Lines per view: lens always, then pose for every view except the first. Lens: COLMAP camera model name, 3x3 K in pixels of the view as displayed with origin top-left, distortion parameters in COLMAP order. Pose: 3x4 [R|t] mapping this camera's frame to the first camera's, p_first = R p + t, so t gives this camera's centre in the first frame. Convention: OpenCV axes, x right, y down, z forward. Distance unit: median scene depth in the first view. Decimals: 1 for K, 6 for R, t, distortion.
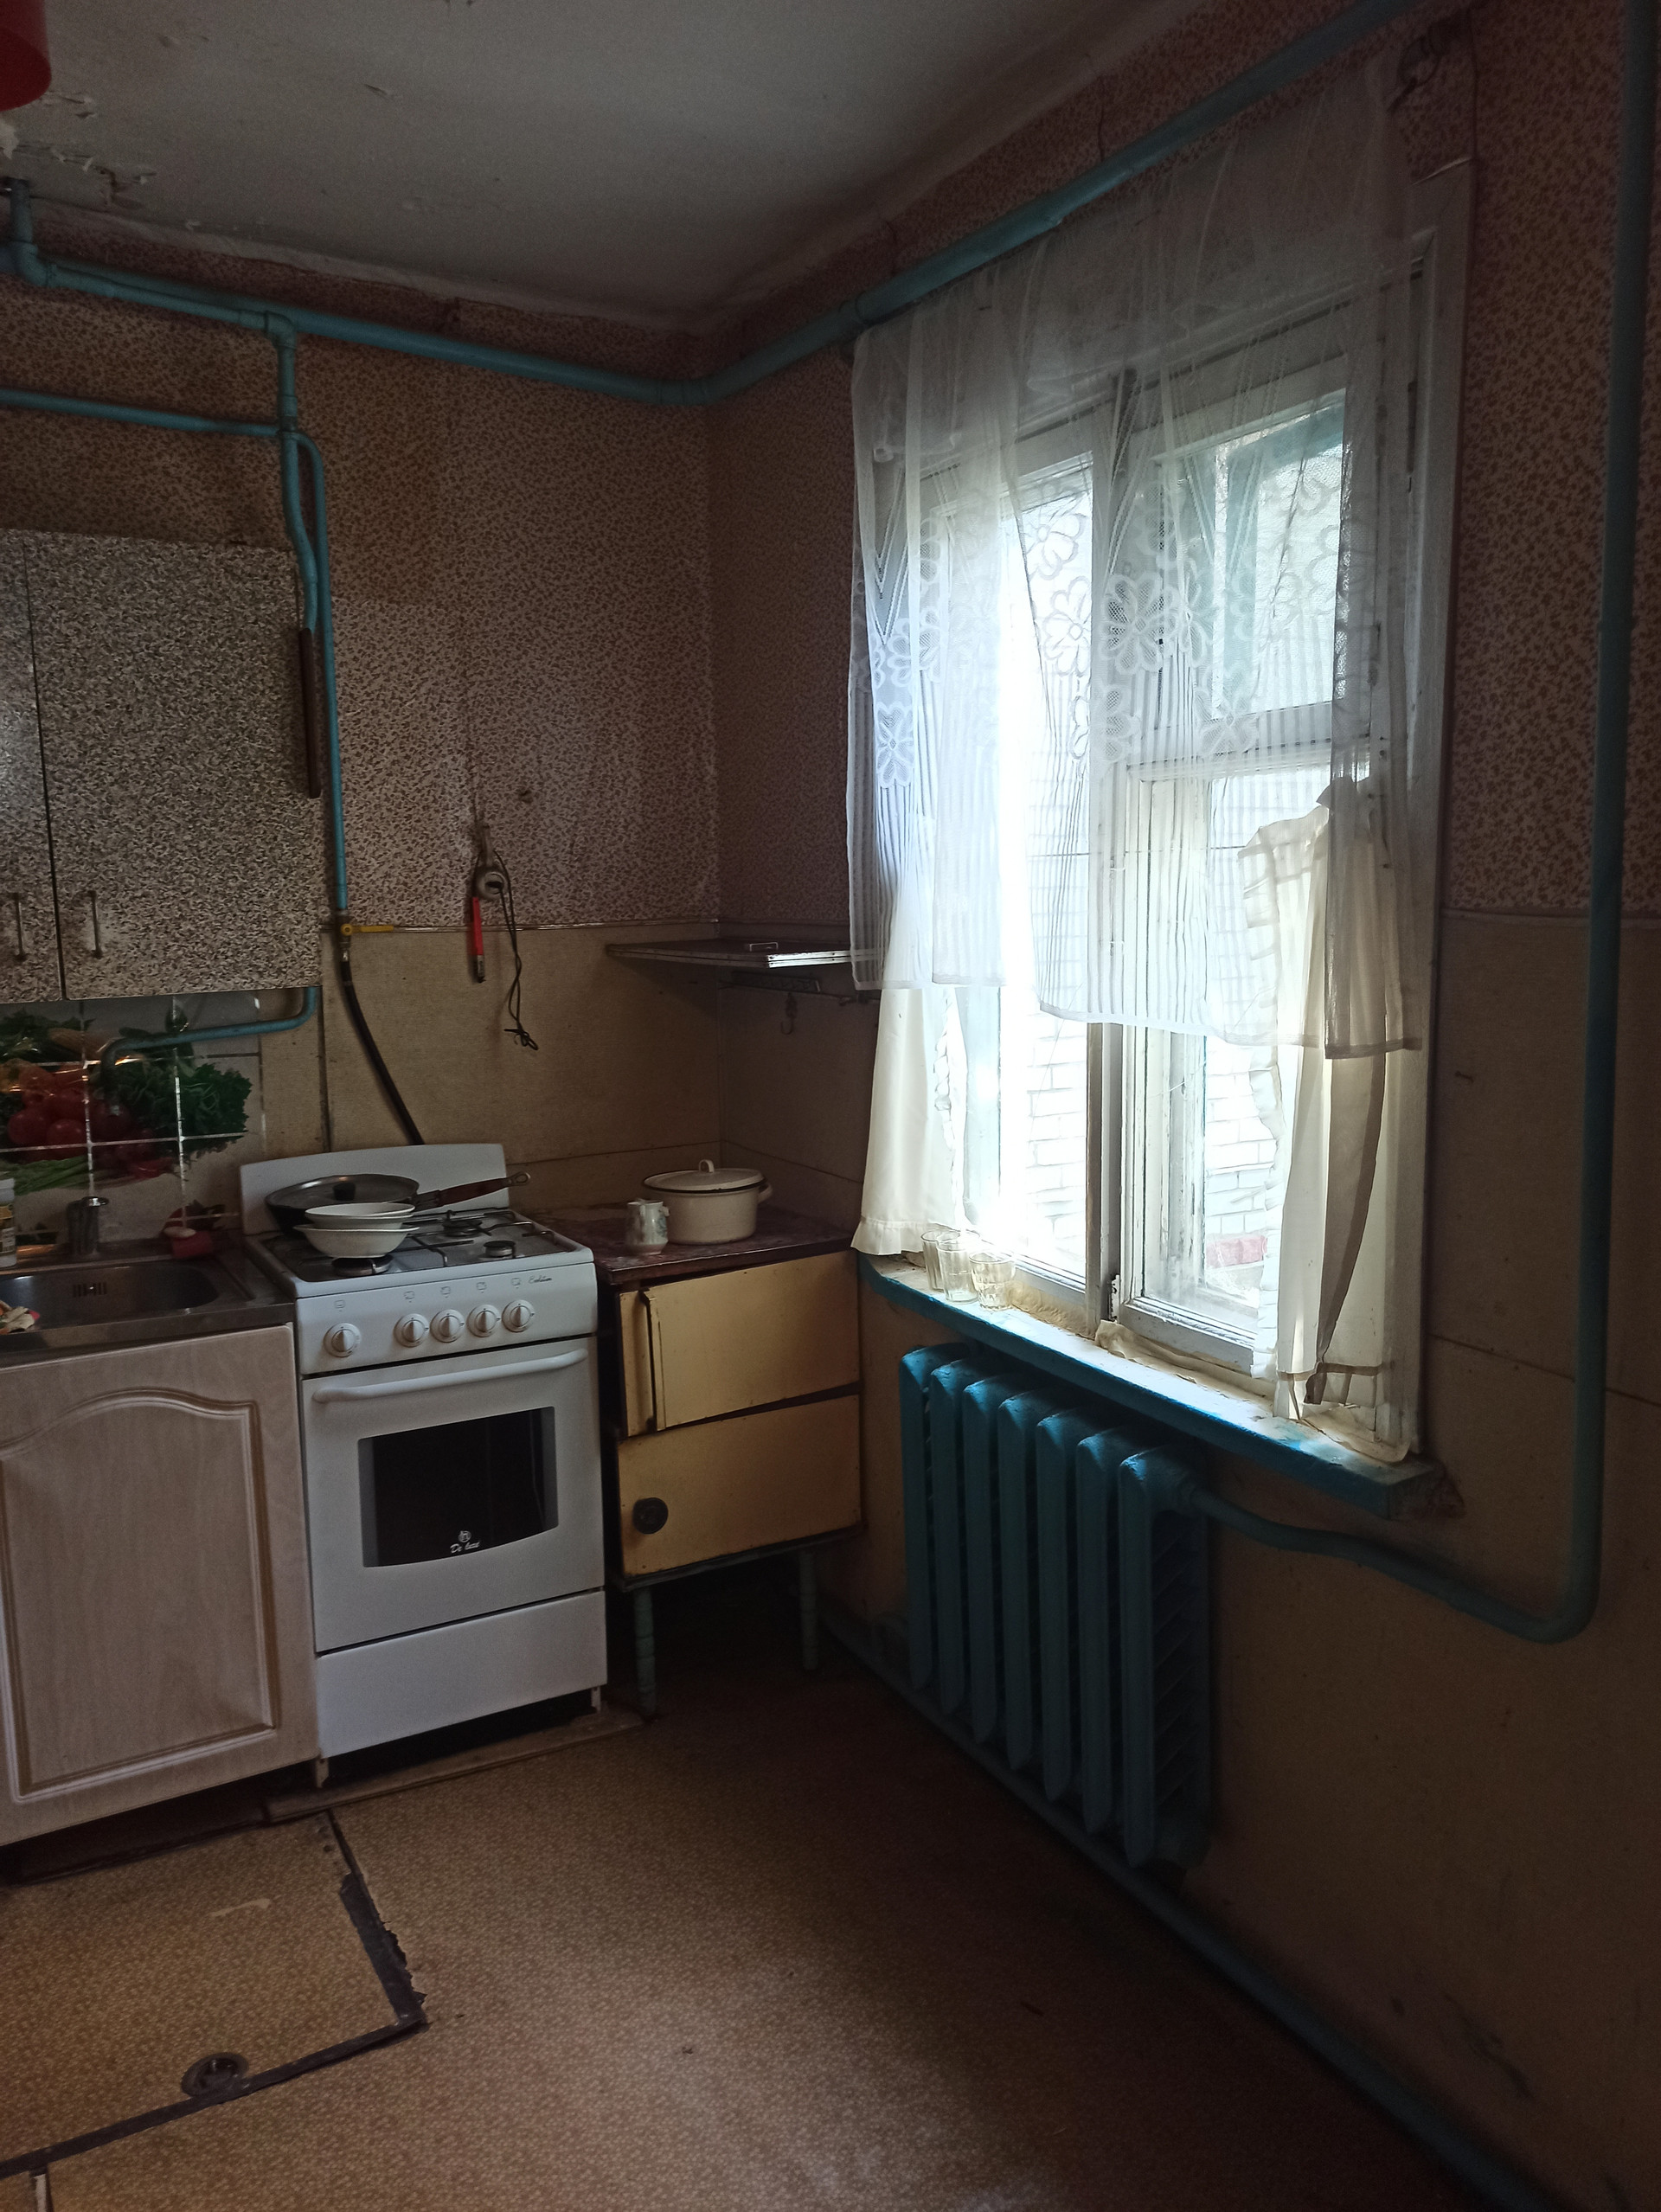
lens RADIAL K [[1640.0, 0, 831.9], [0, 1640.0, 1104.7], [0, 0, 1]] dist [0.052553, -0.039496]
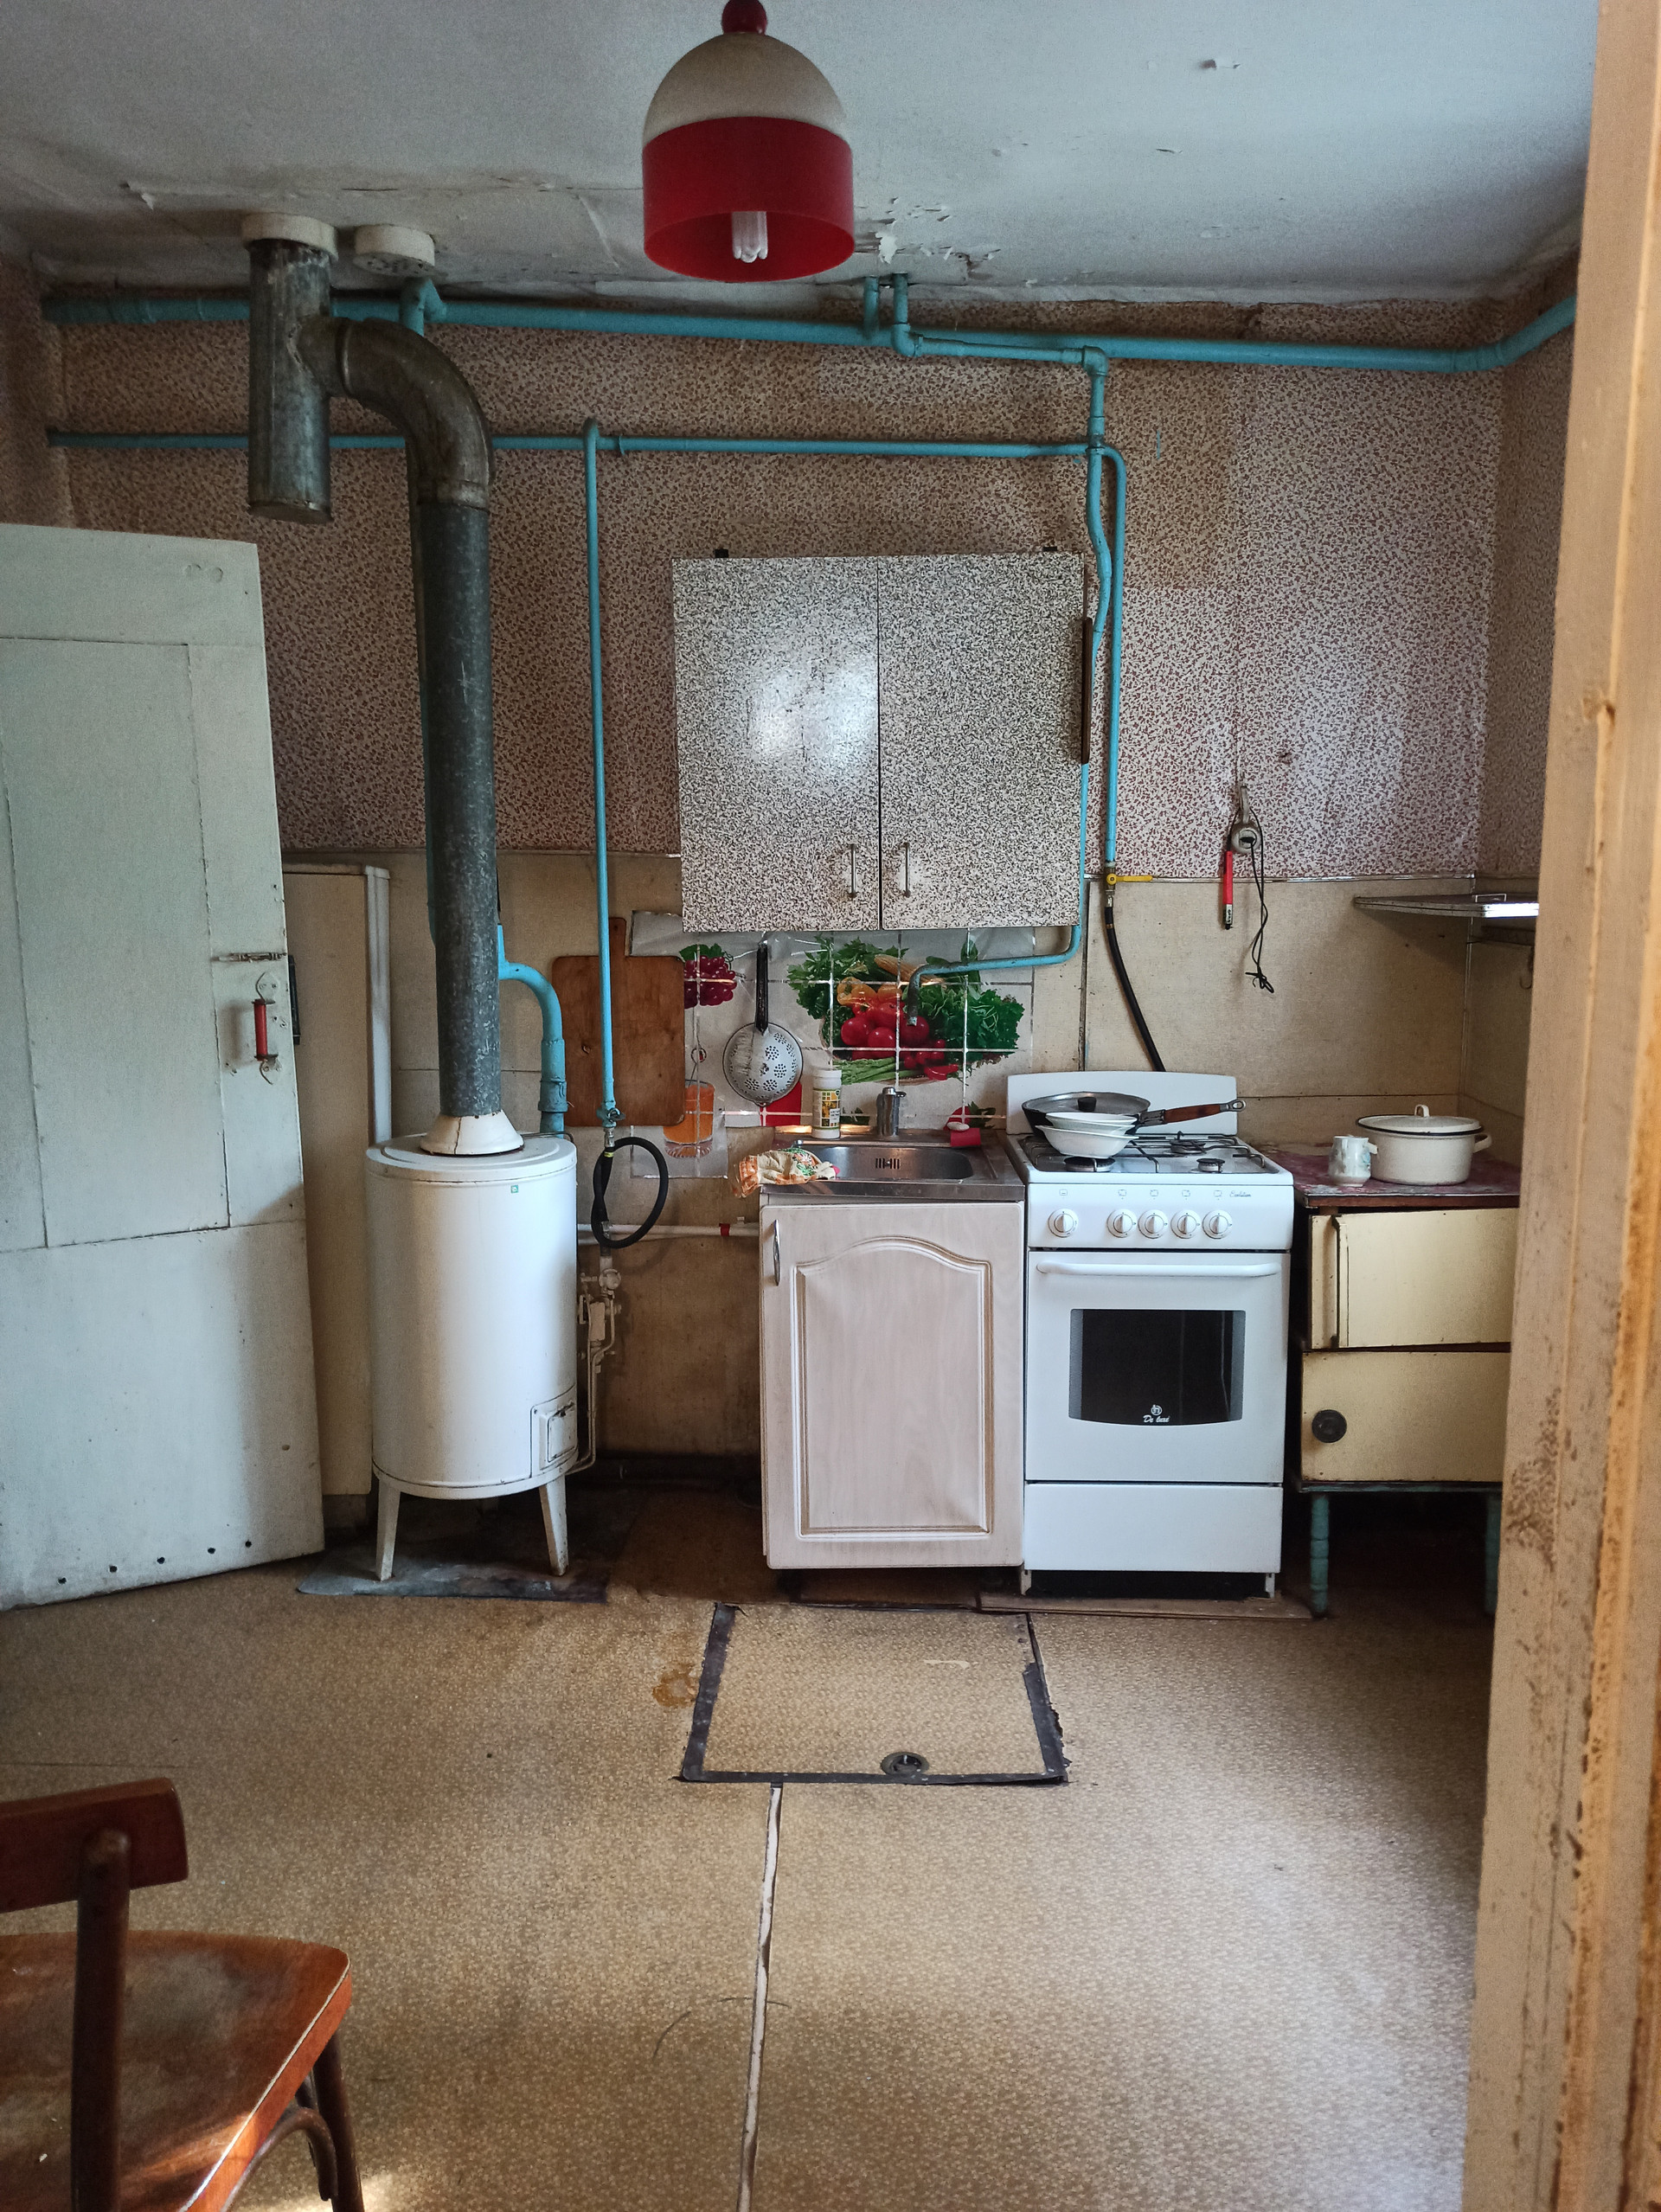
lens RADIAL K [[1640.0, 0, 831.3], [0, 1640.0, 1104.2], [0, 0, 1]] dist [0.052553, -0.039496]
pose [[0.868627, 0.083649, -0.488354, 0.117706], [-0.074953, 0.996487, 0.037368, 0.024086], [0.489765, 0.004145, 0.871845, -0.102271]]
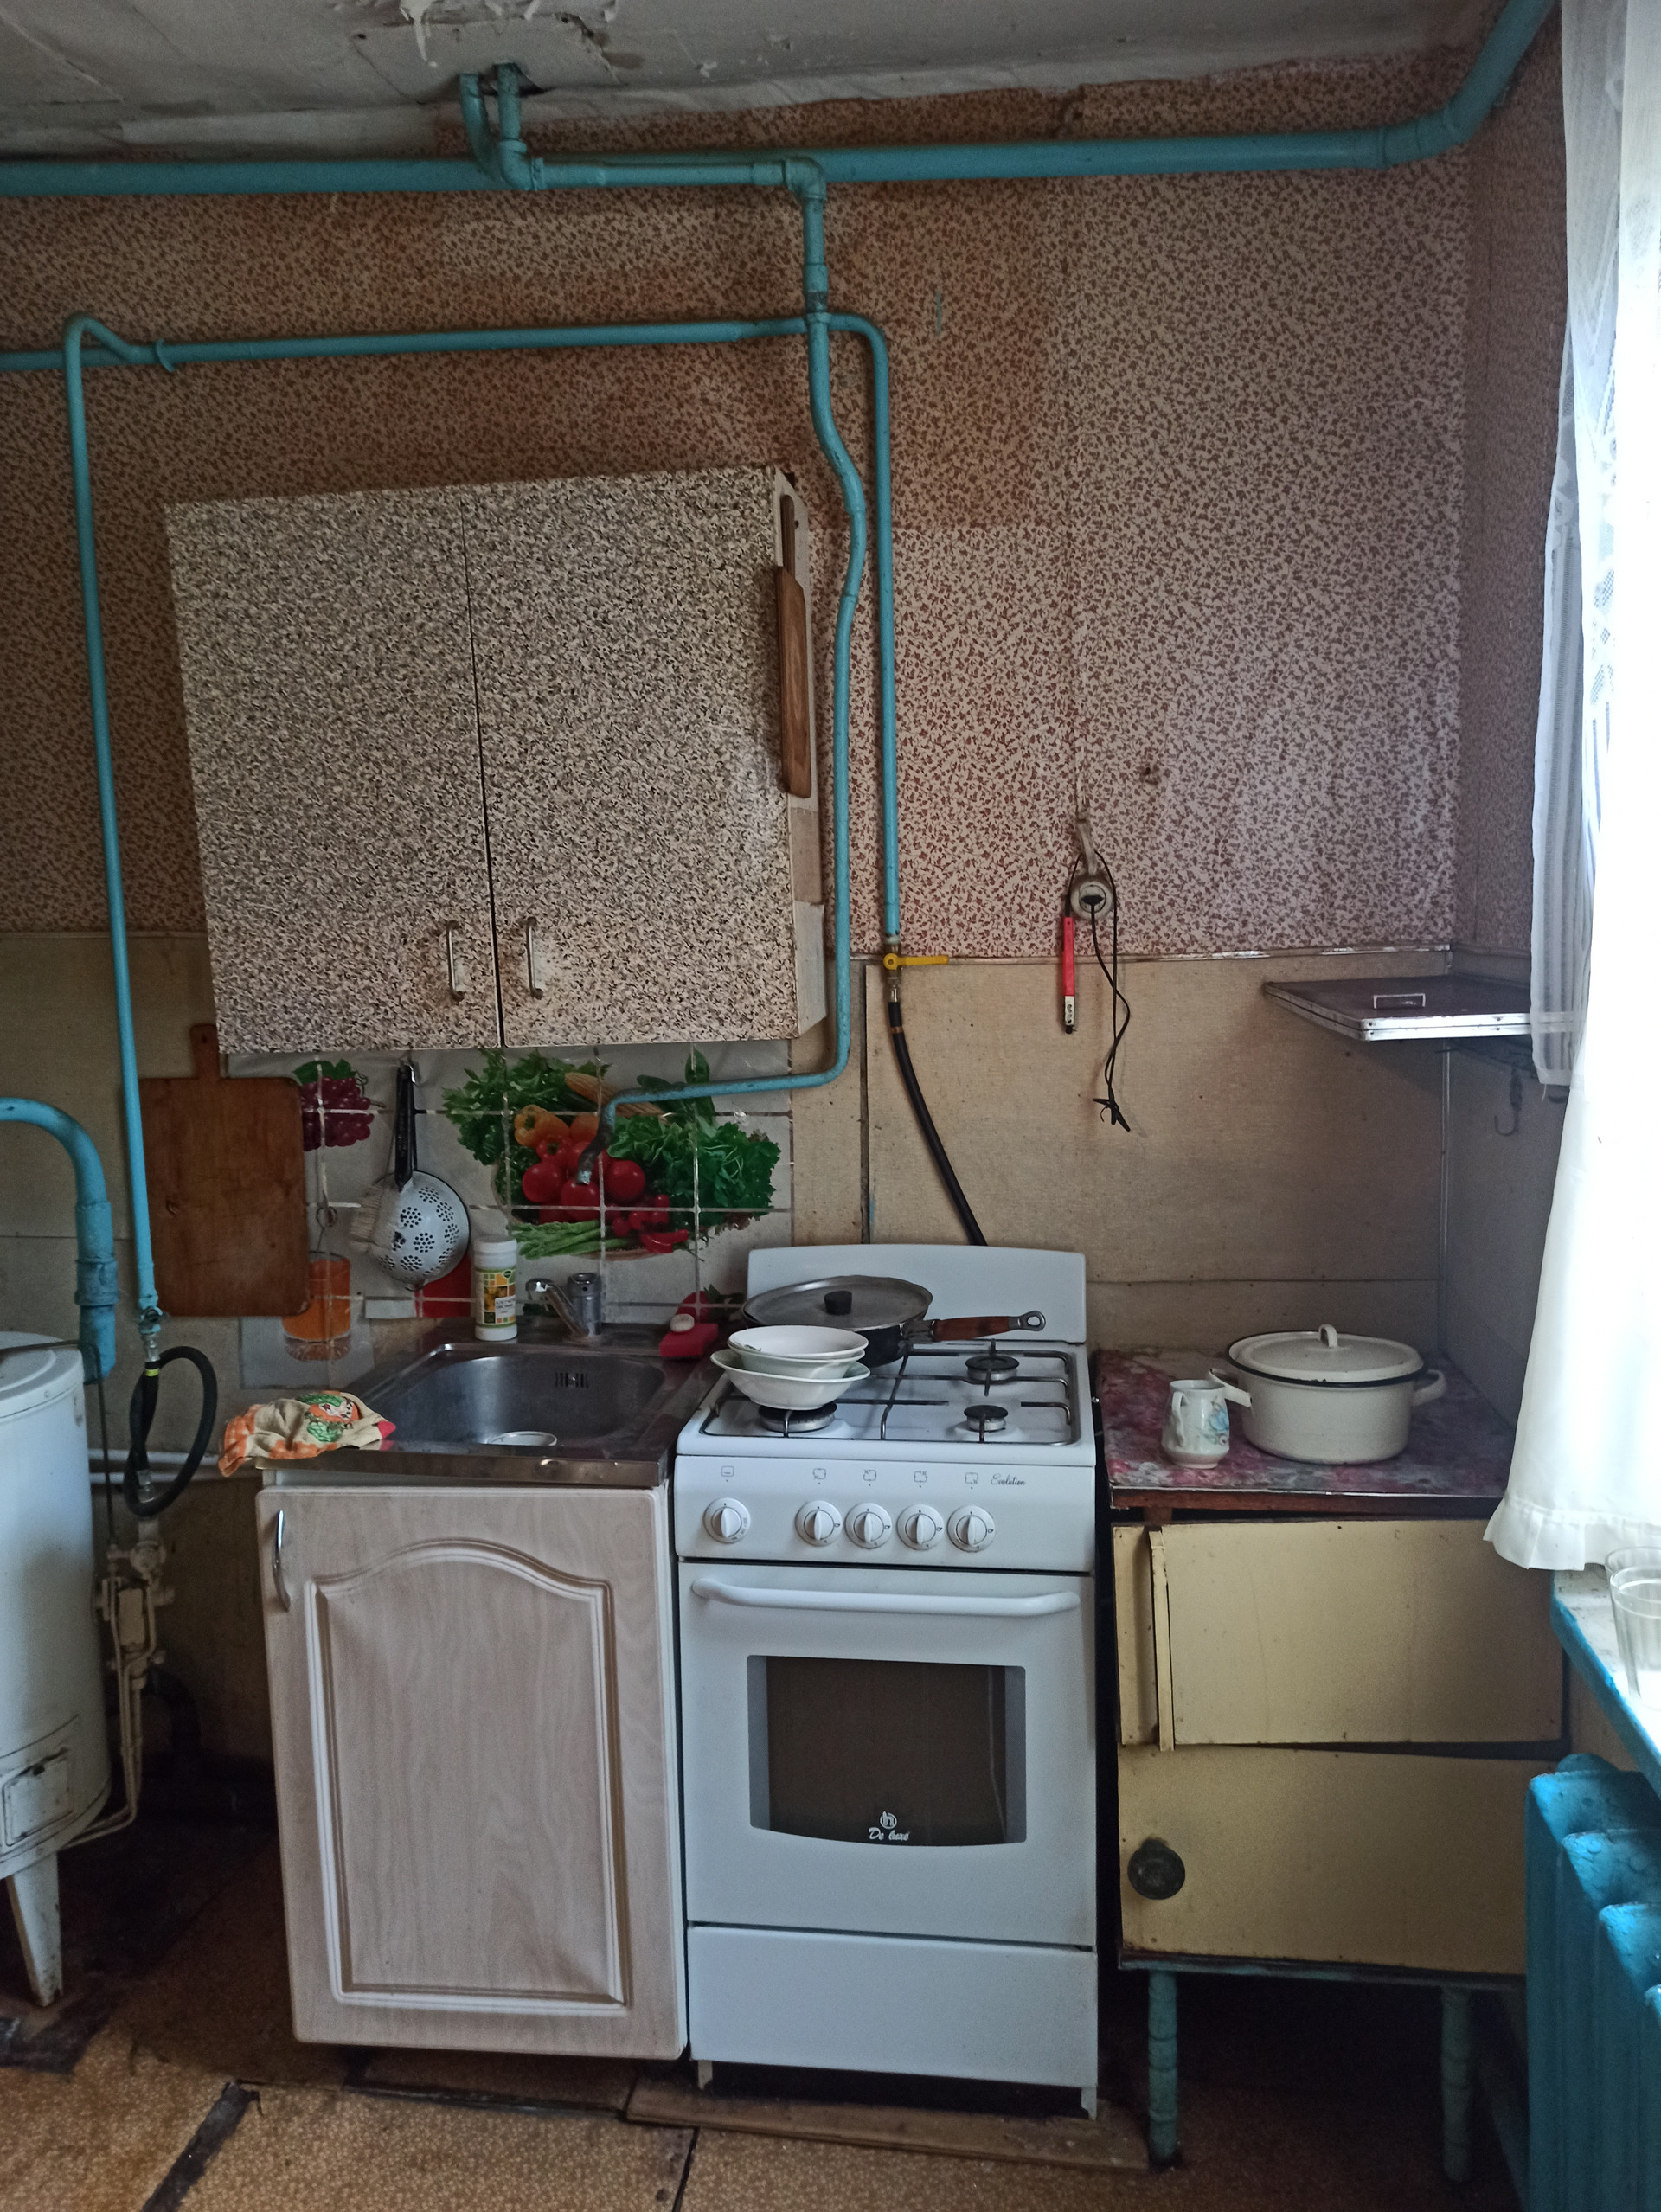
lens RADIAL K [[1640.0, 0, 833.1], [0, 1640.0, 1105.1], [0, 0, 1]] dist [0.052553, -0.039496]
pose [[0.805971, 0.067531, -0.588090, 0.153287], [-0.065673, 0.997539, 0.024545, -0.060647], [0.588300, 0.018839, 0.808423, 0.393741]]
